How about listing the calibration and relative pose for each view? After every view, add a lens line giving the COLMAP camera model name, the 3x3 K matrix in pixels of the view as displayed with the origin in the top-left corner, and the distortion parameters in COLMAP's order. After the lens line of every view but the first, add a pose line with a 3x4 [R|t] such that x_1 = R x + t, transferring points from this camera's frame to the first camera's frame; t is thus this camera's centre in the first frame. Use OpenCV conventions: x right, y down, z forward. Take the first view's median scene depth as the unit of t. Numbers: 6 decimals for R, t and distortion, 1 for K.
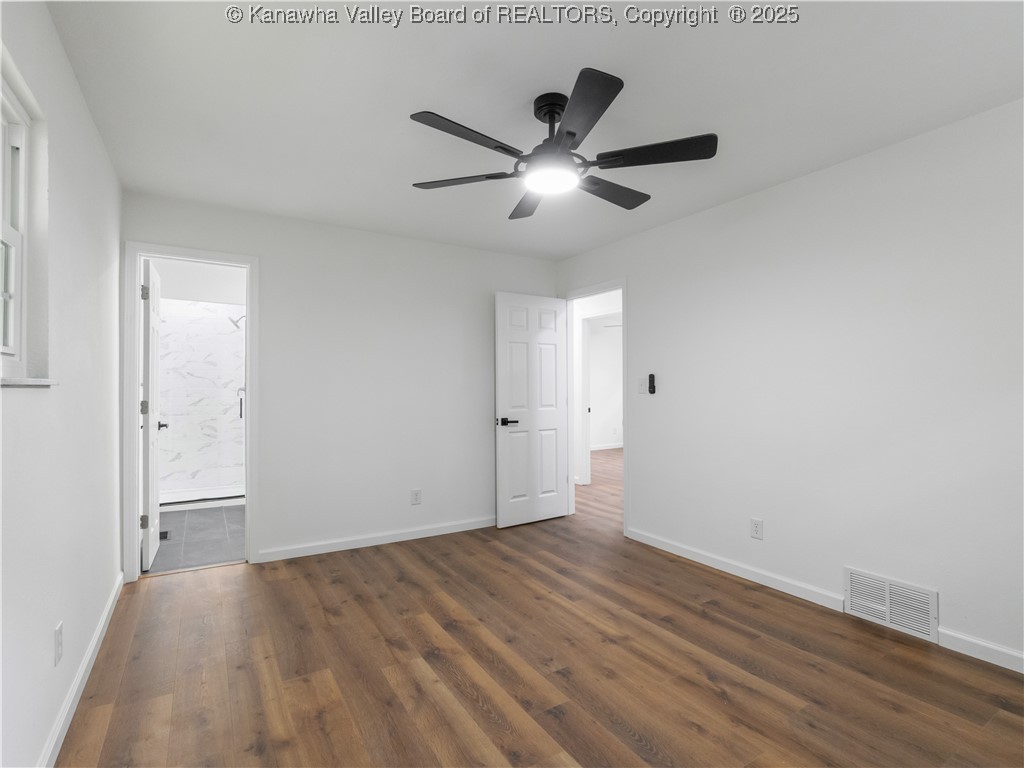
lens RADIAL K [[527.6, 0, 519.5], [0, 527.6, 378.6], [0, 0, 1]] dist [-0.001118, 0.000961]
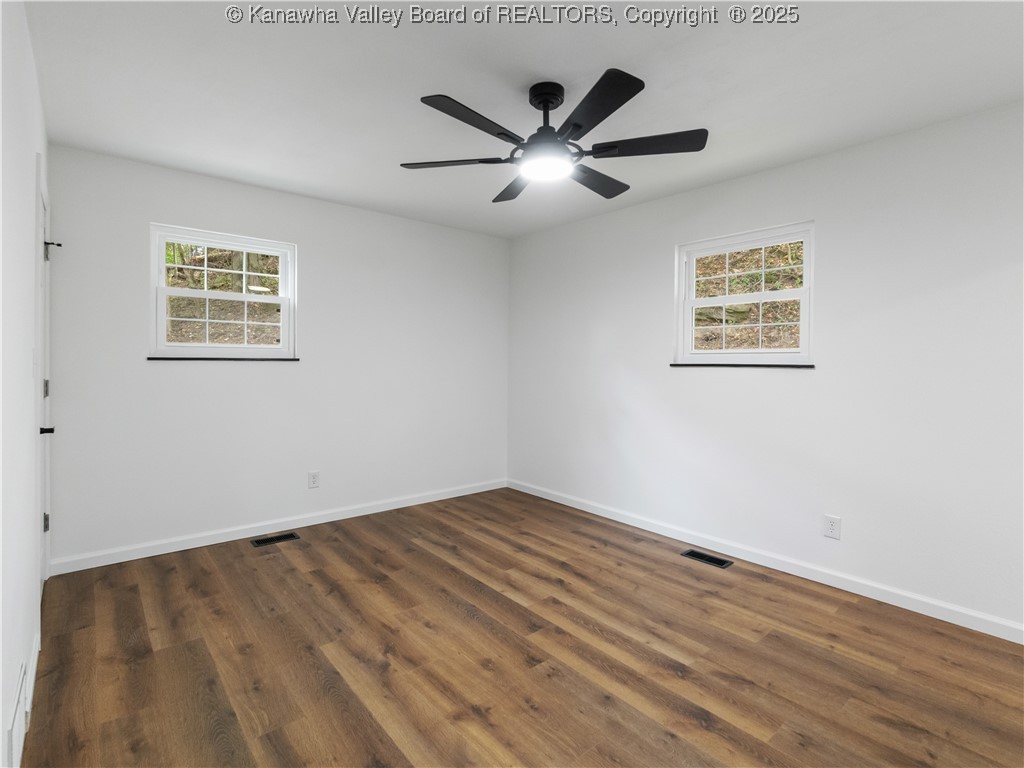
lens RADIAL K [[527.6, 0, 519.5], [0, 527.6, 378.6], [0, 0, 1]] dist [-0.001118, 0.000961]
pose [[-0.990280, 0.003313, -0.139048, 0.243617], [0.000113, 0.999735, 0.023014, 0.004512], [0.139087, 0.022774, -0.990018, 1.944013]]
